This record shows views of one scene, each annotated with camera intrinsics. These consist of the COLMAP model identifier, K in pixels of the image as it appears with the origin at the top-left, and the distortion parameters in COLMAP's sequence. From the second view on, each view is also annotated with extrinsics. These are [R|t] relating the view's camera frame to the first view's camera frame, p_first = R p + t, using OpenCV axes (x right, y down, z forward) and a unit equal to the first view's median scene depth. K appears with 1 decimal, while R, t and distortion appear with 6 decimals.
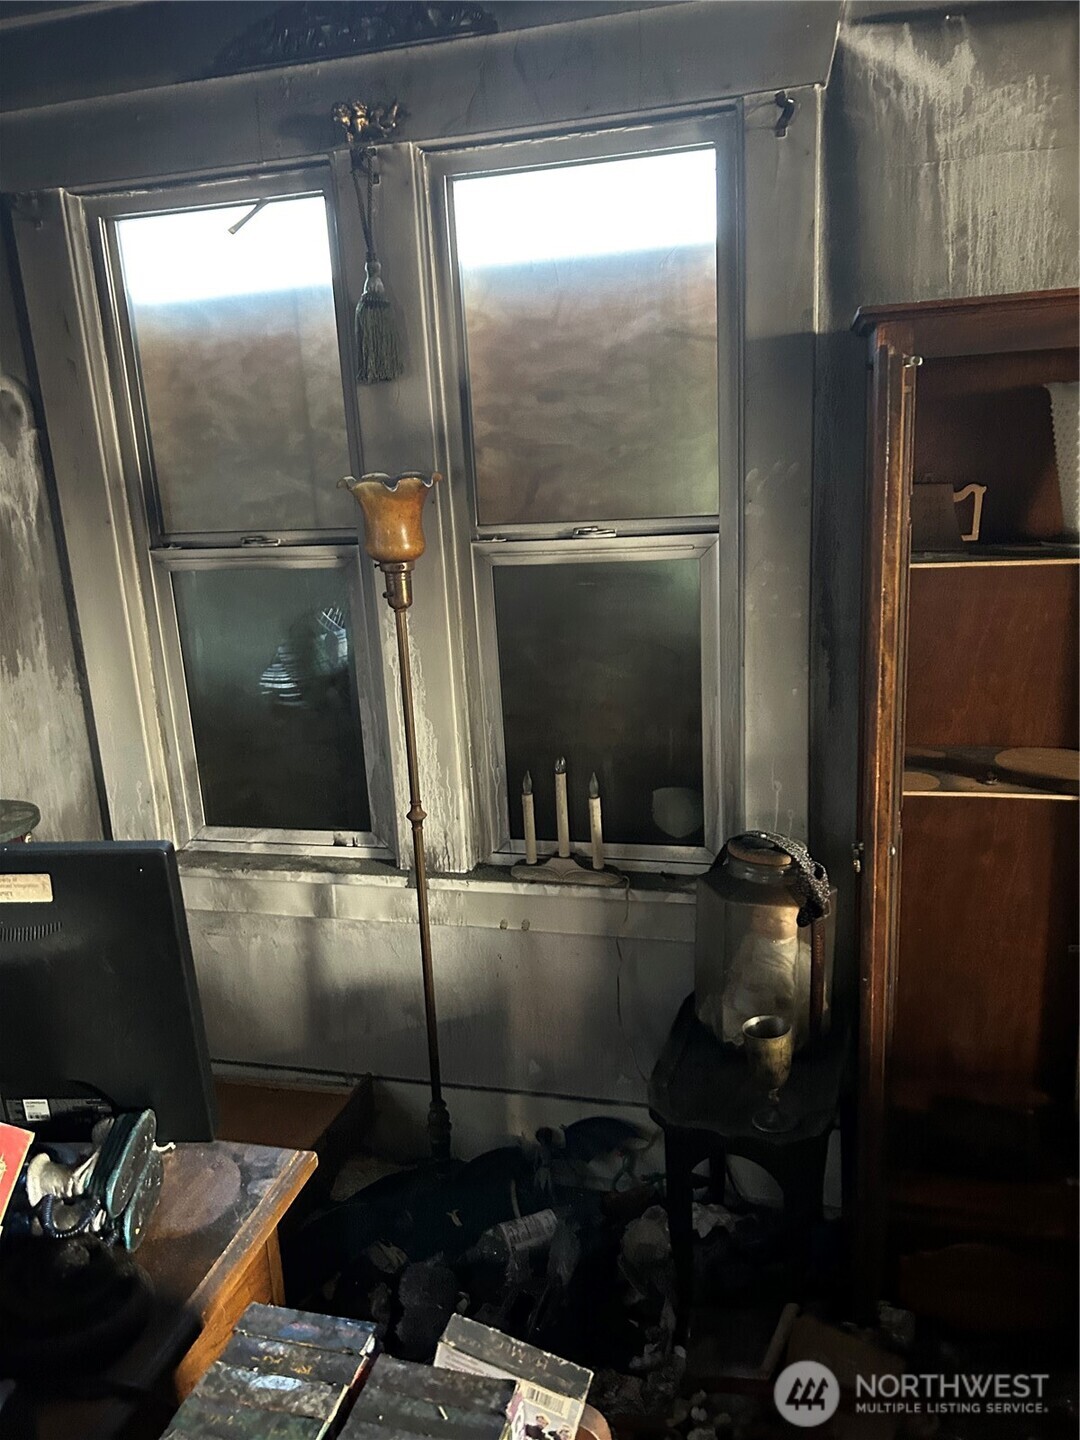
lens RADIAL K [[1110.1, 0, 540.0], [0, 1110.1, 720.0], [0, 0, 1]] dist [0.054503, -0.061913]
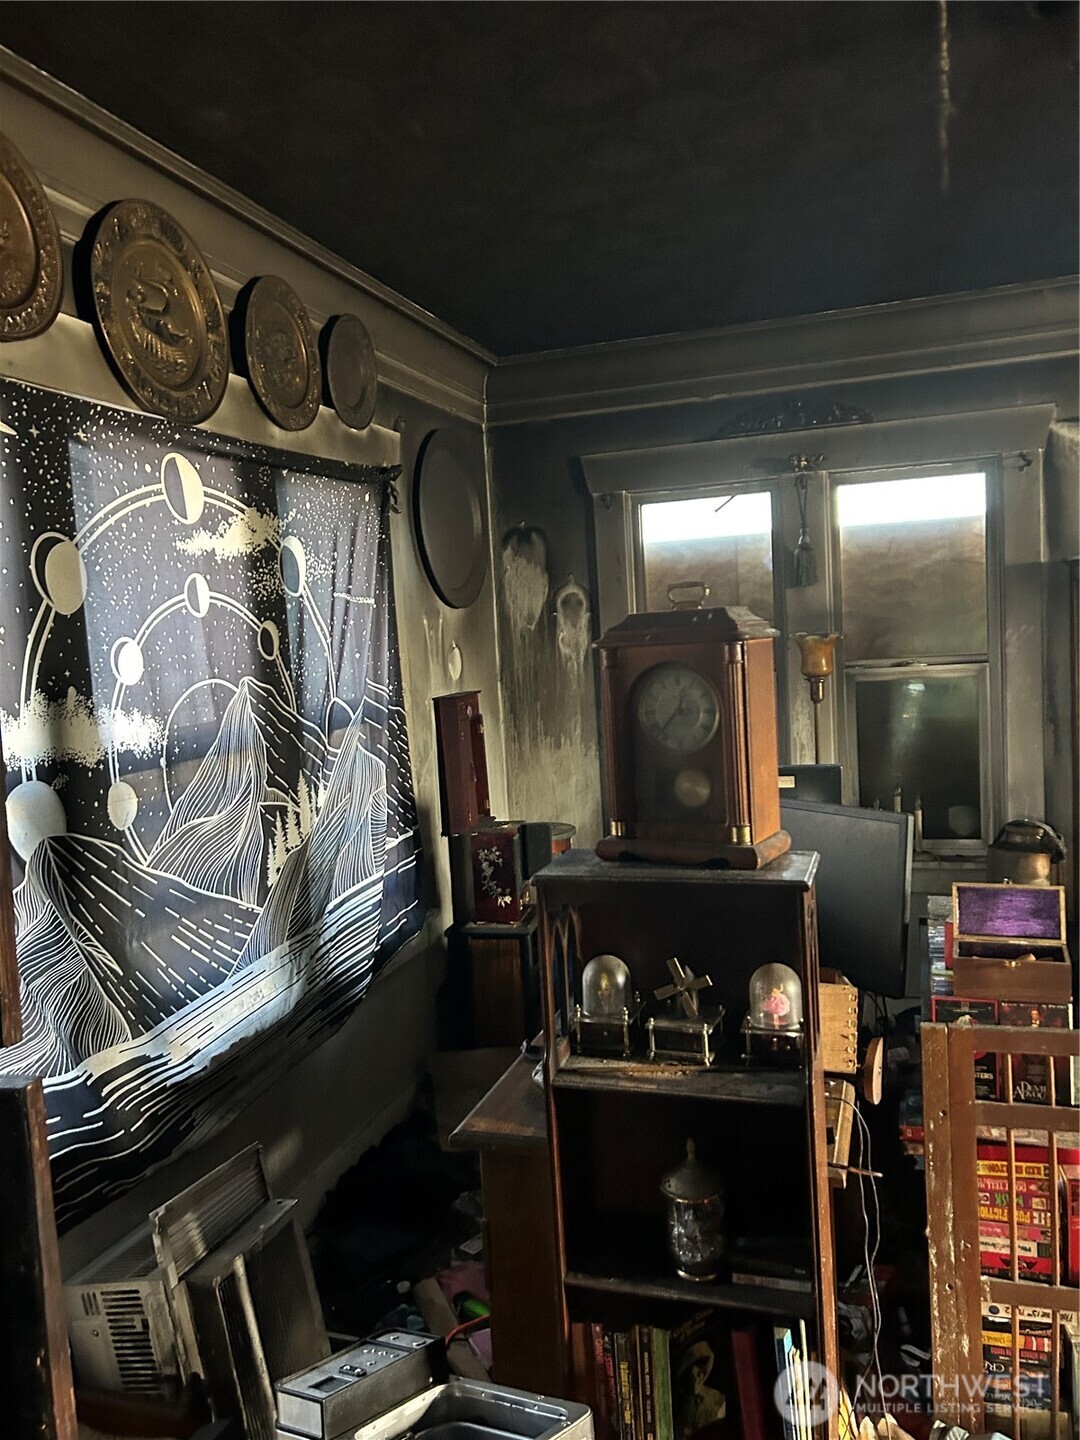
lens RADIAL K [[1176.1, 0, 540.7], [0, 1176.1, 729.9], [0, 0, 1]] dist [0.191376, -0.397437]
pose [[0.999164, 0.003451, -0.040728, -0.486255], [-0.009797, 0.987604, -0.156660, 0.254786], [0.039682, 0.156928, 0.986813, -0.957329]]
